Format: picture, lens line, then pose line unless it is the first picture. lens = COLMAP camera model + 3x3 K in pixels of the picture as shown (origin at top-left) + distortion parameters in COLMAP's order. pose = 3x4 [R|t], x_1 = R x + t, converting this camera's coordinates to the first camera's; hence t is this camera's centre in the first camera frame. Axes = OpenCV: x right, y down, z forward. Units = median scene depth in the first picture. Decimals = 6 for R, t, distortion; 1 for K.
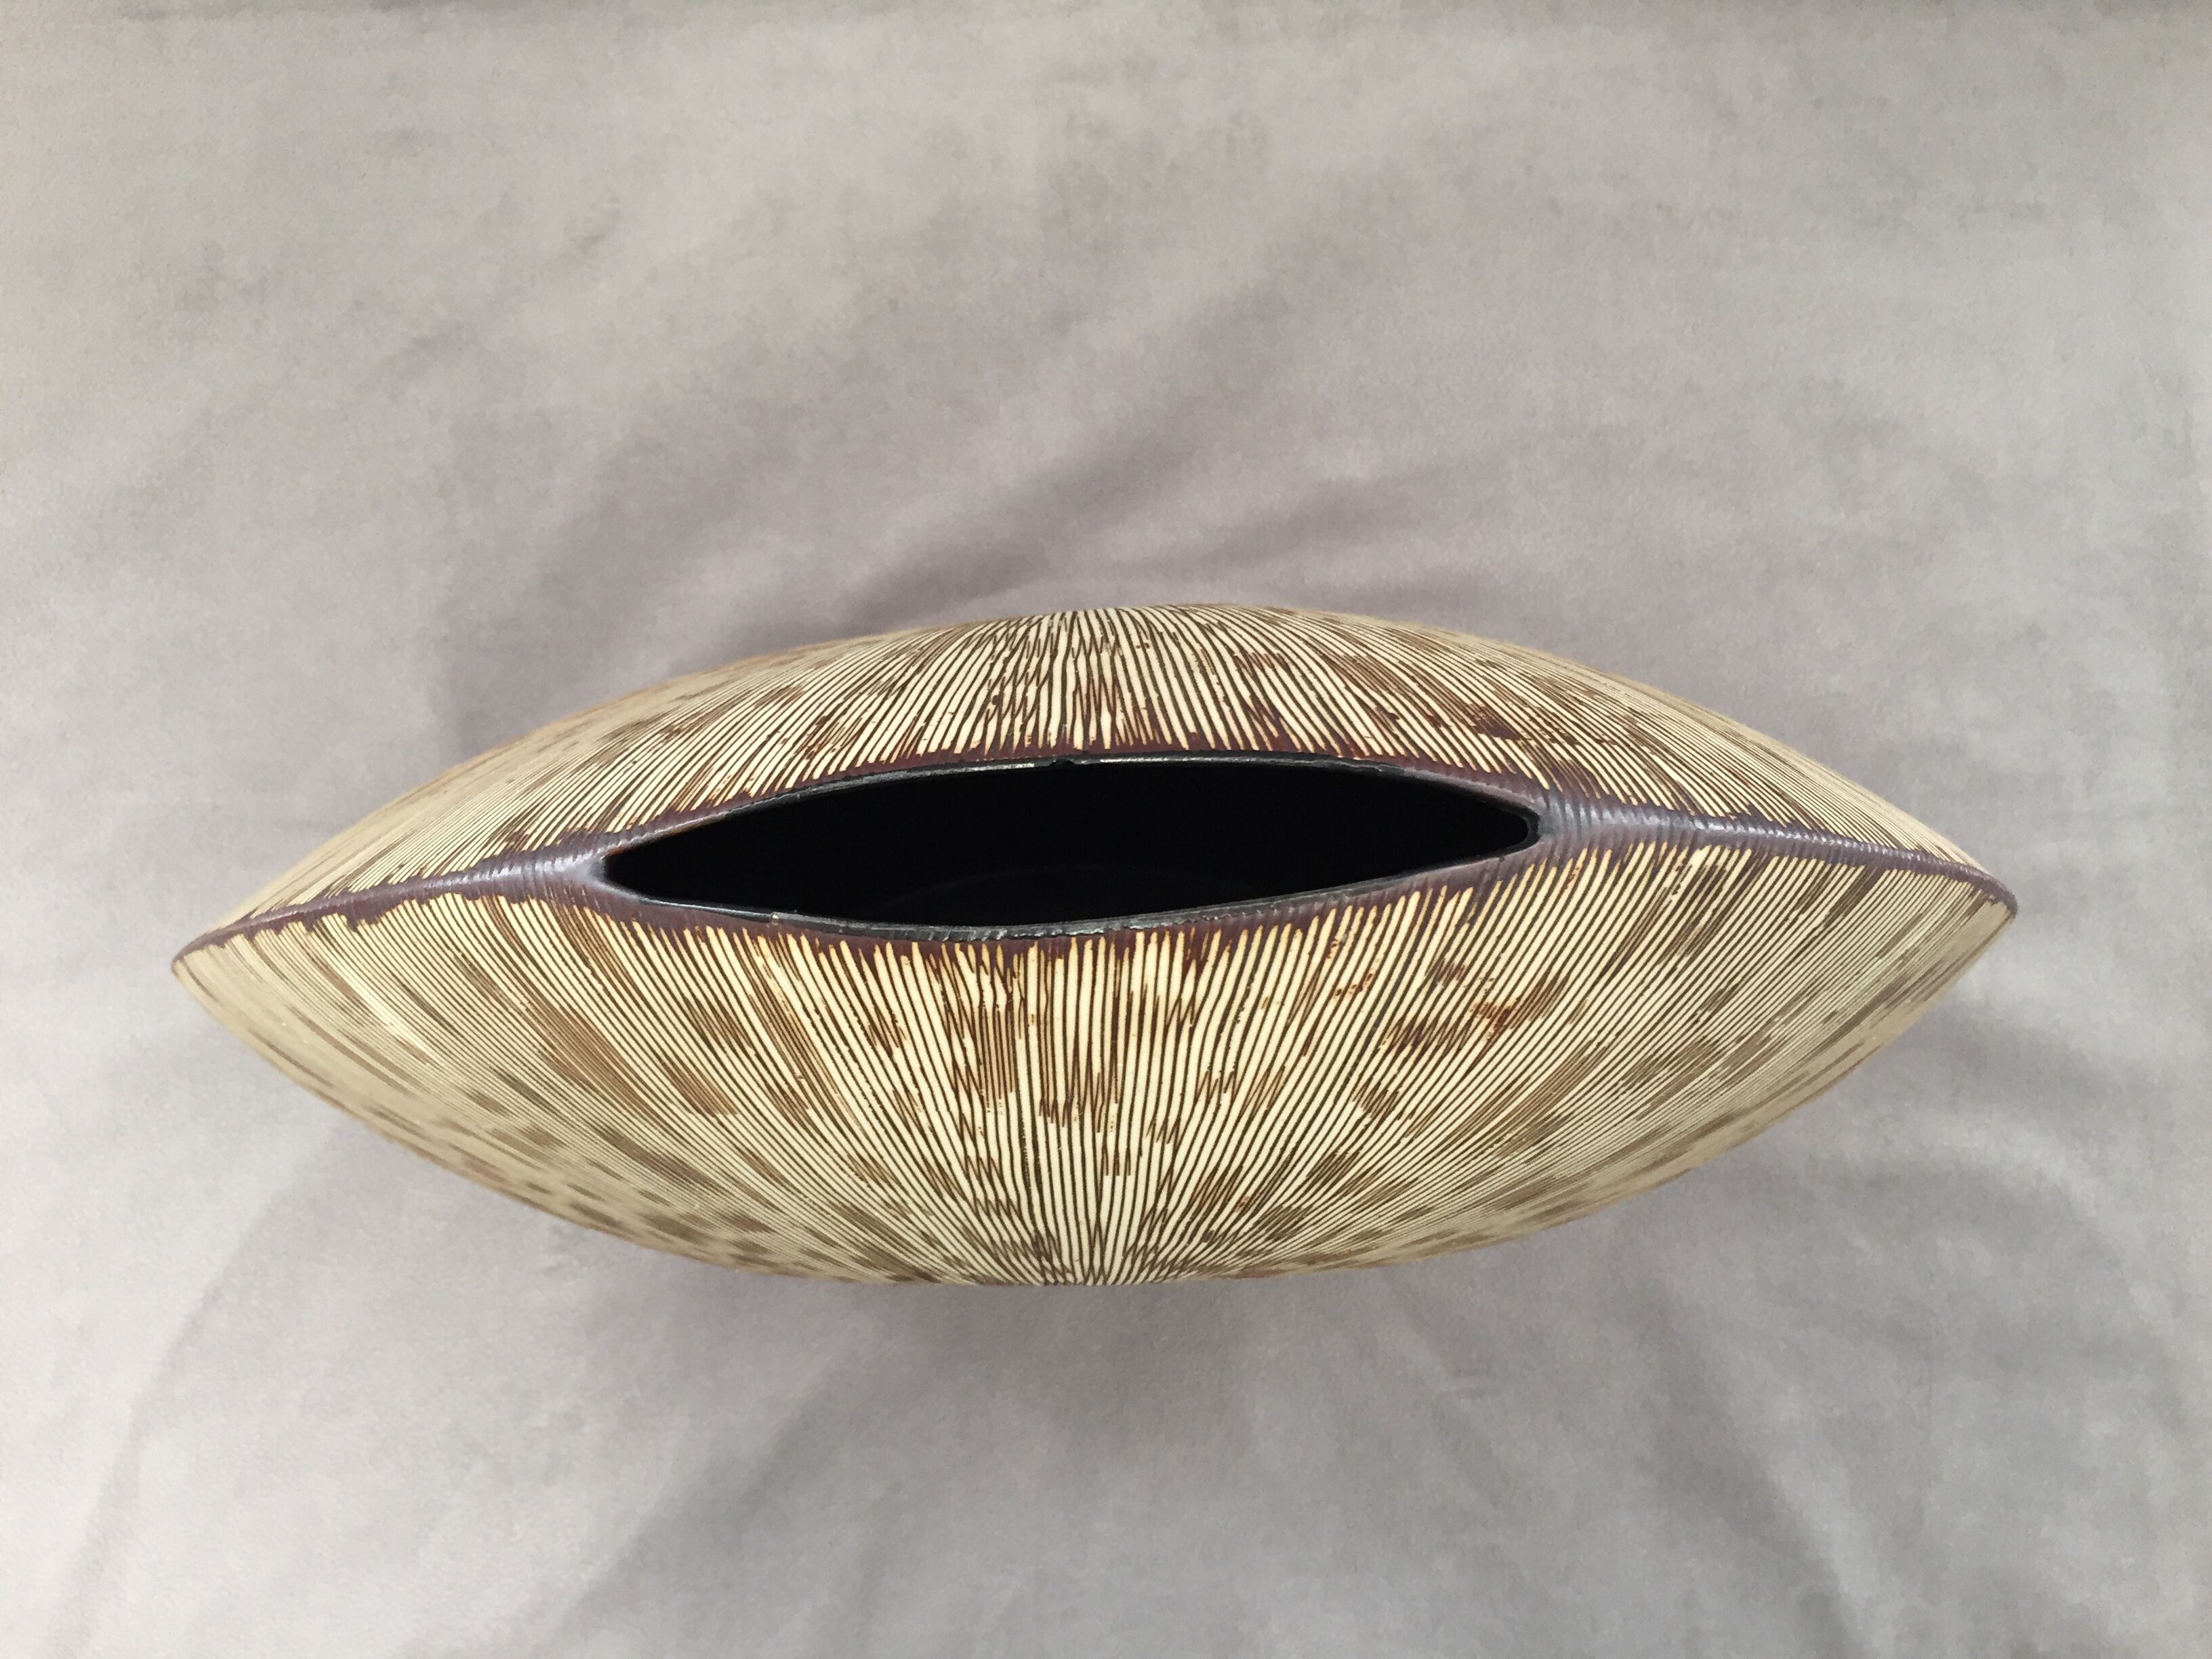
lens RADIAL K [[1919.1, 0, 1113.9], [0, 1919.1, 816.6], [0, 0, 1]] dist [0.058904, -0.079580]
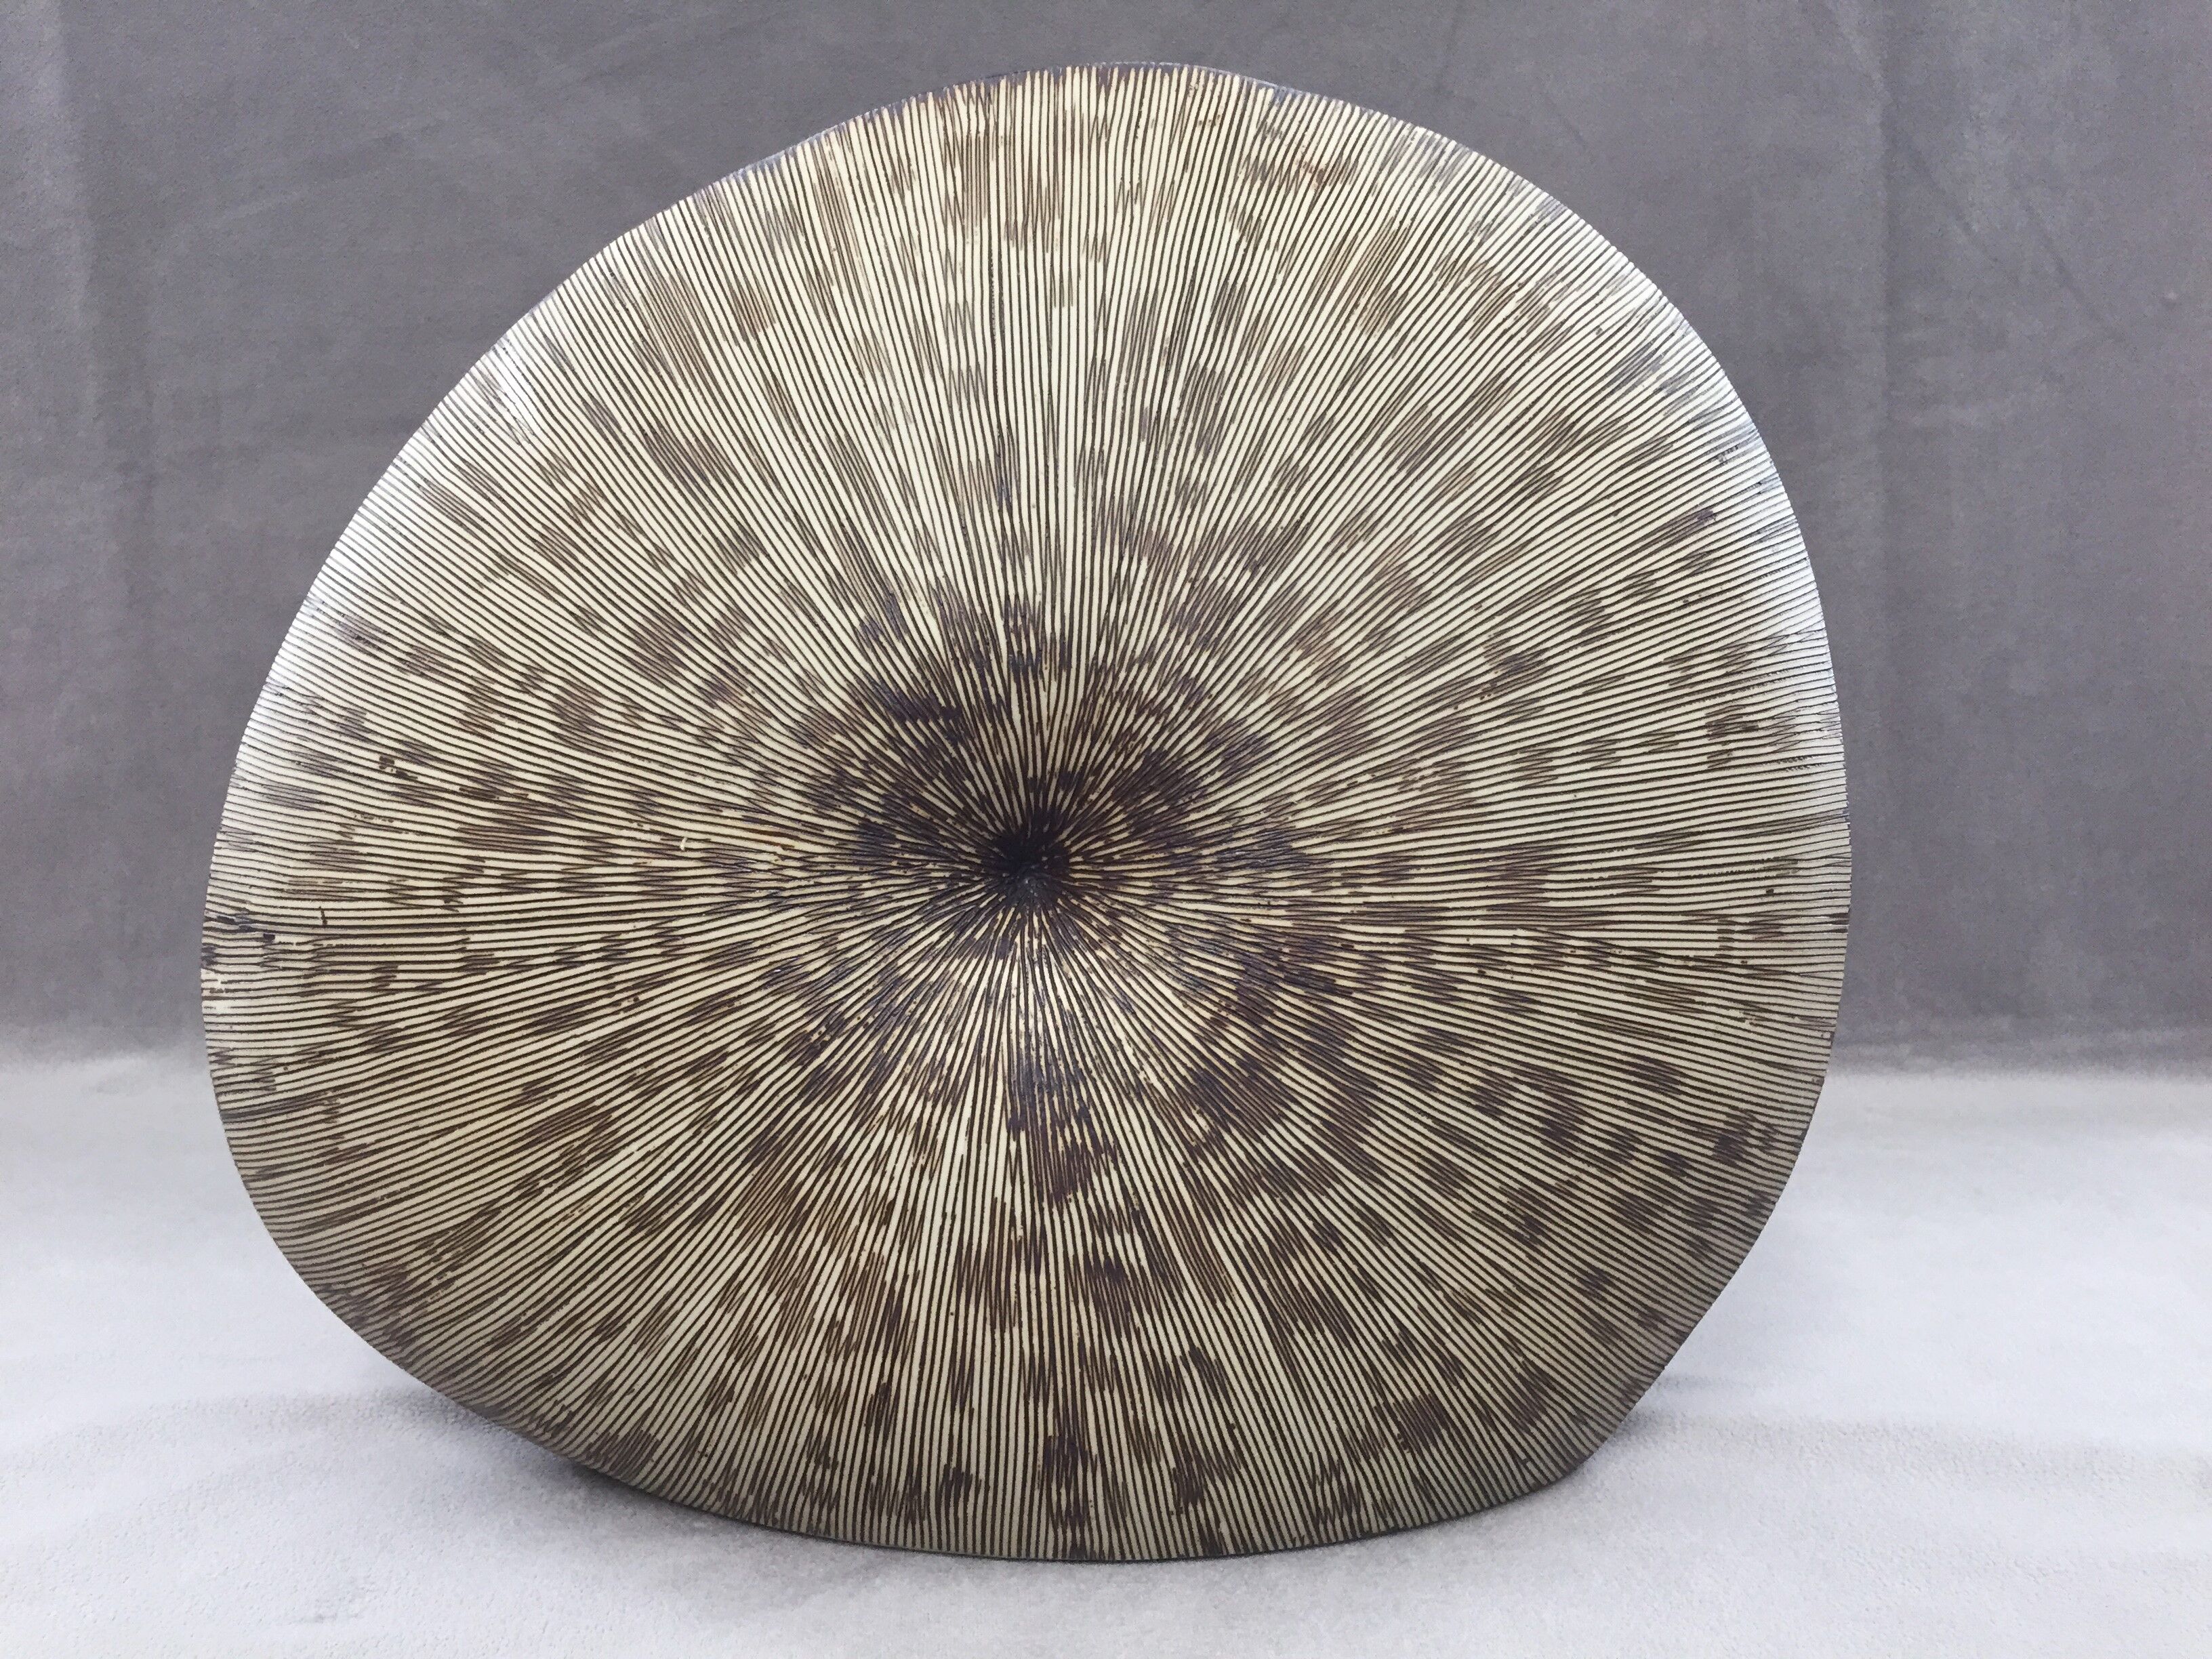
lens RADIAL K [[1919.1, 0, 1109.7], [0, 1919.1, 824.9], [0, 0, 1]] dist [0.058904, -0.079580]
pose [[0.999260, -0.038448, -0.001277, 0.023085], [0.008728, 0.258919, -0.965860, 1.639438], [0.037466, 0.965134, 0.259063, 1.075675]]
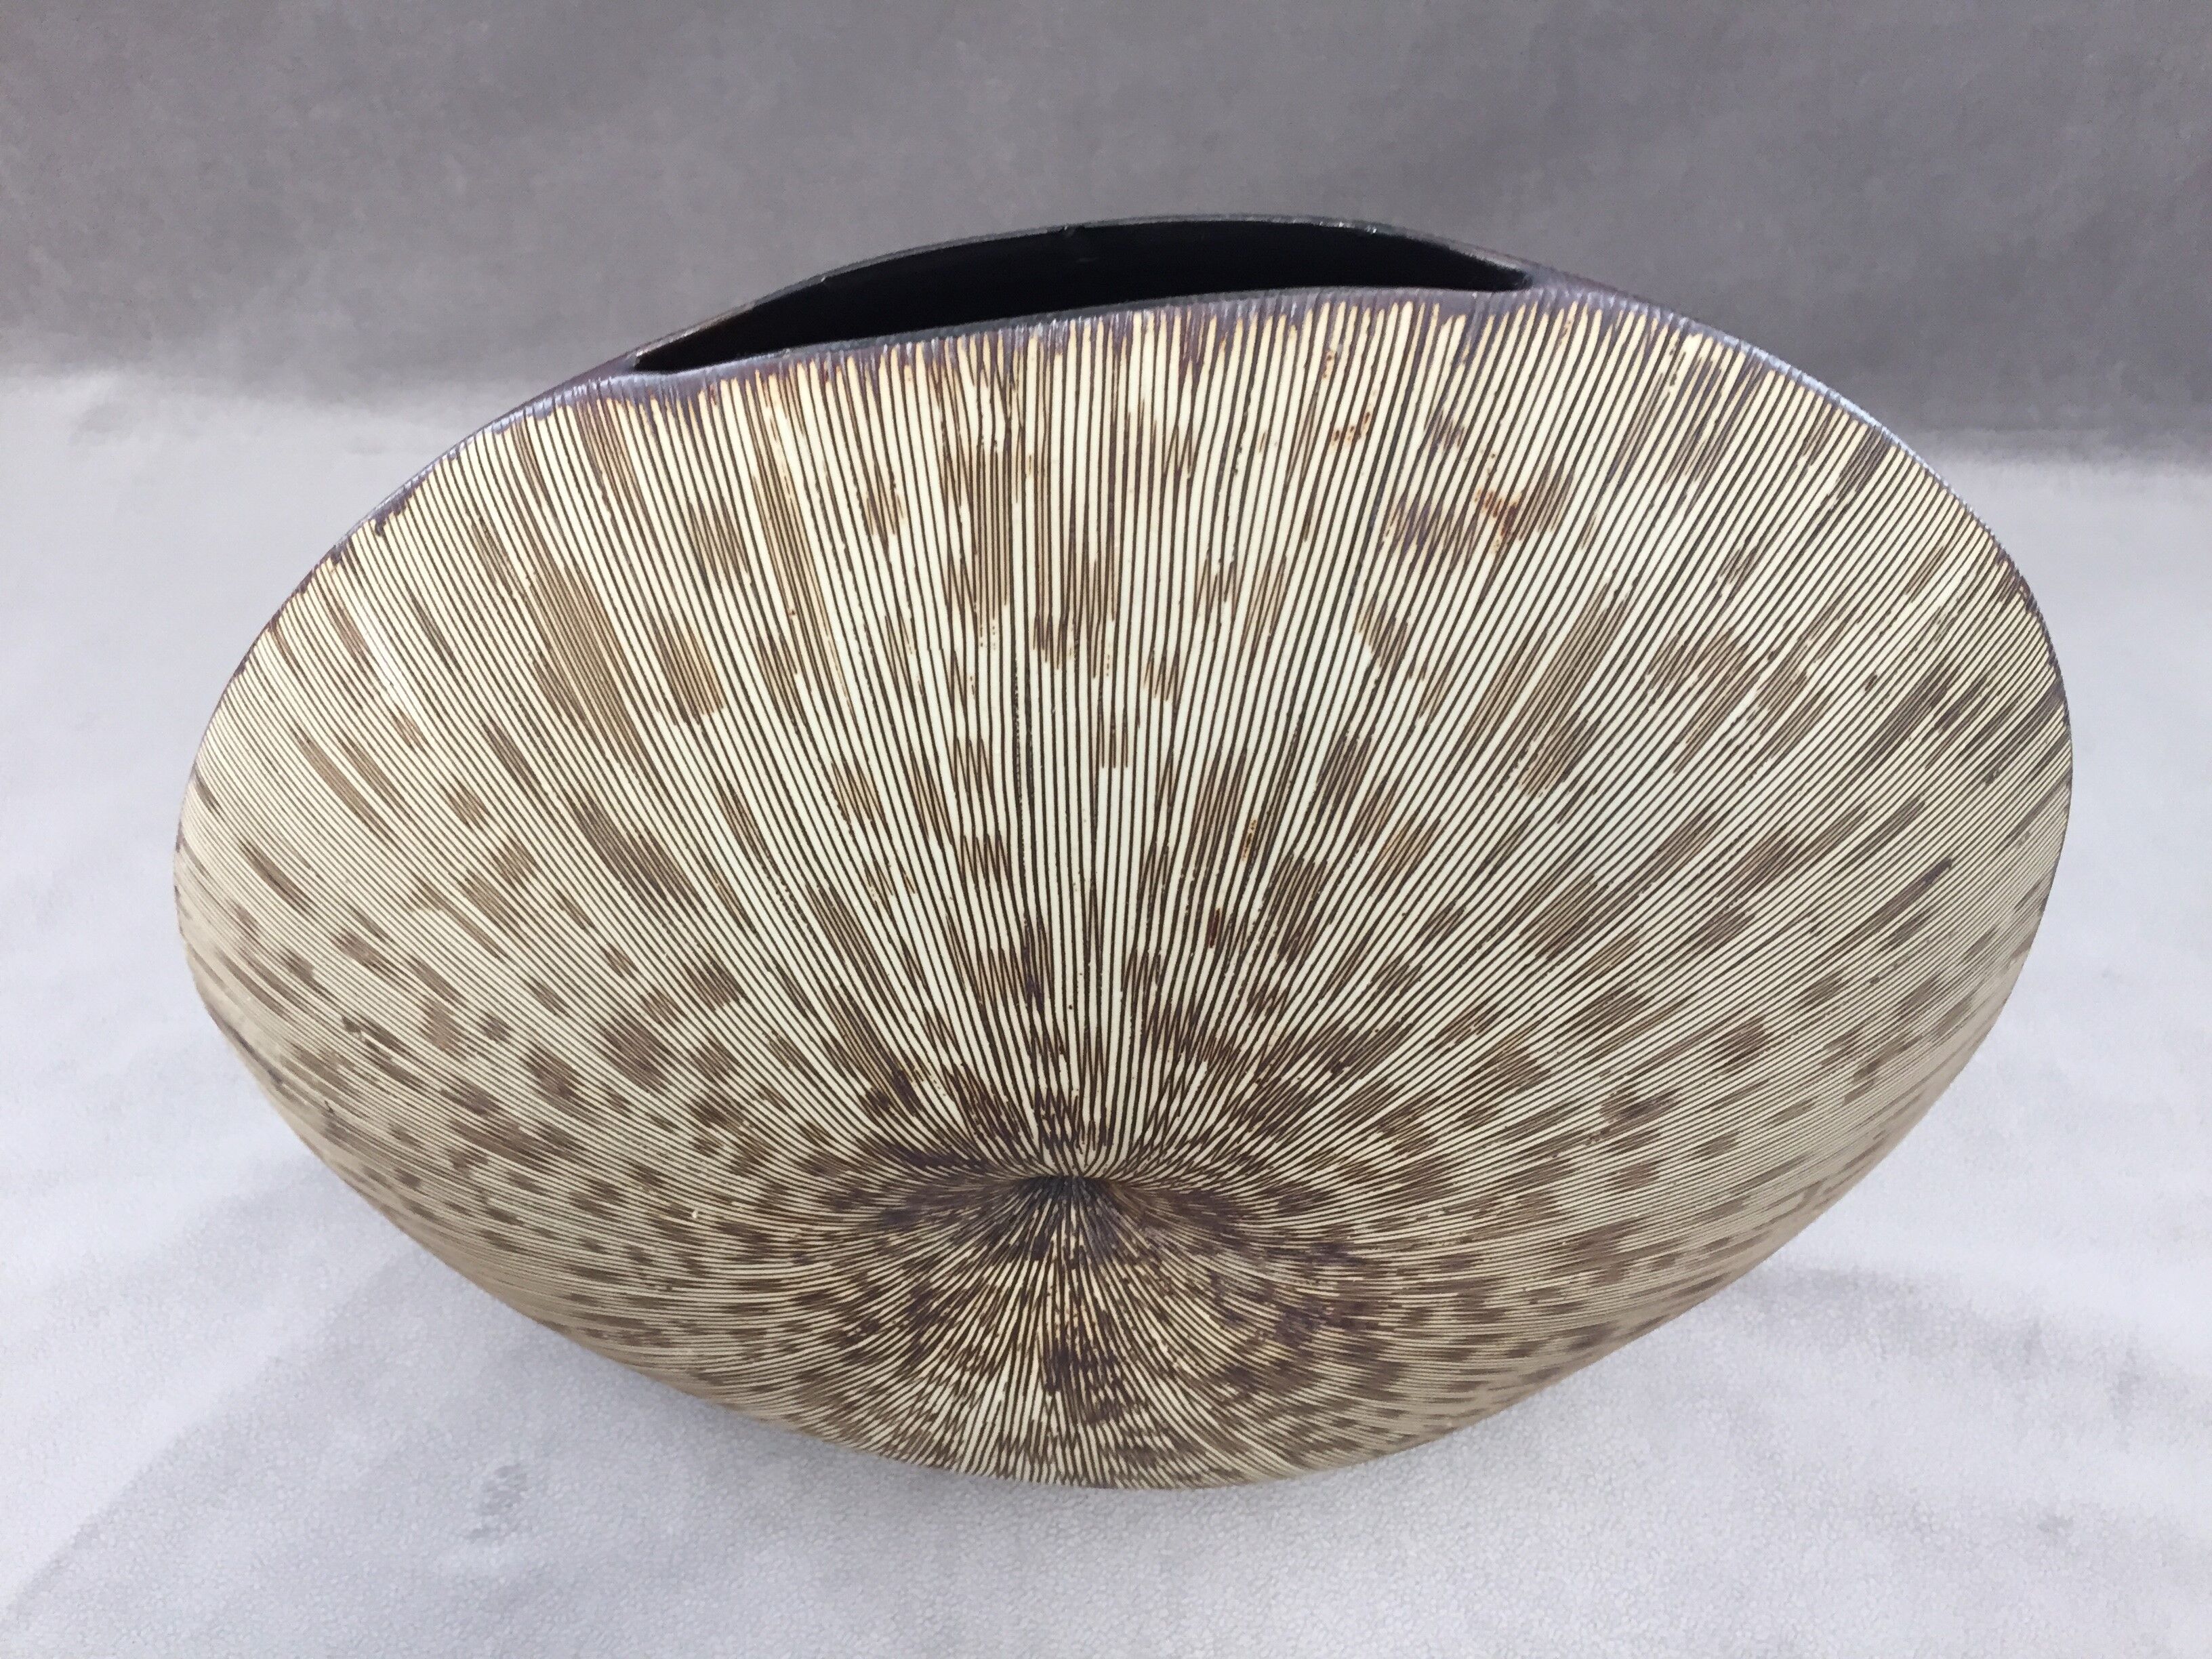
lens RADIAL K [[1919.1, 0, 1105.8], [0, 1919.1, 838.2], [0, 0, 1]] dist [0.058904, -0.079580]
pose [[0.998132, 0.025090, -0.055711, 0.054840], [-0.049128, 0.871669, -0.487626, 0.724096], [0.036327, 0.489452, 0.871273, 0.214564]]
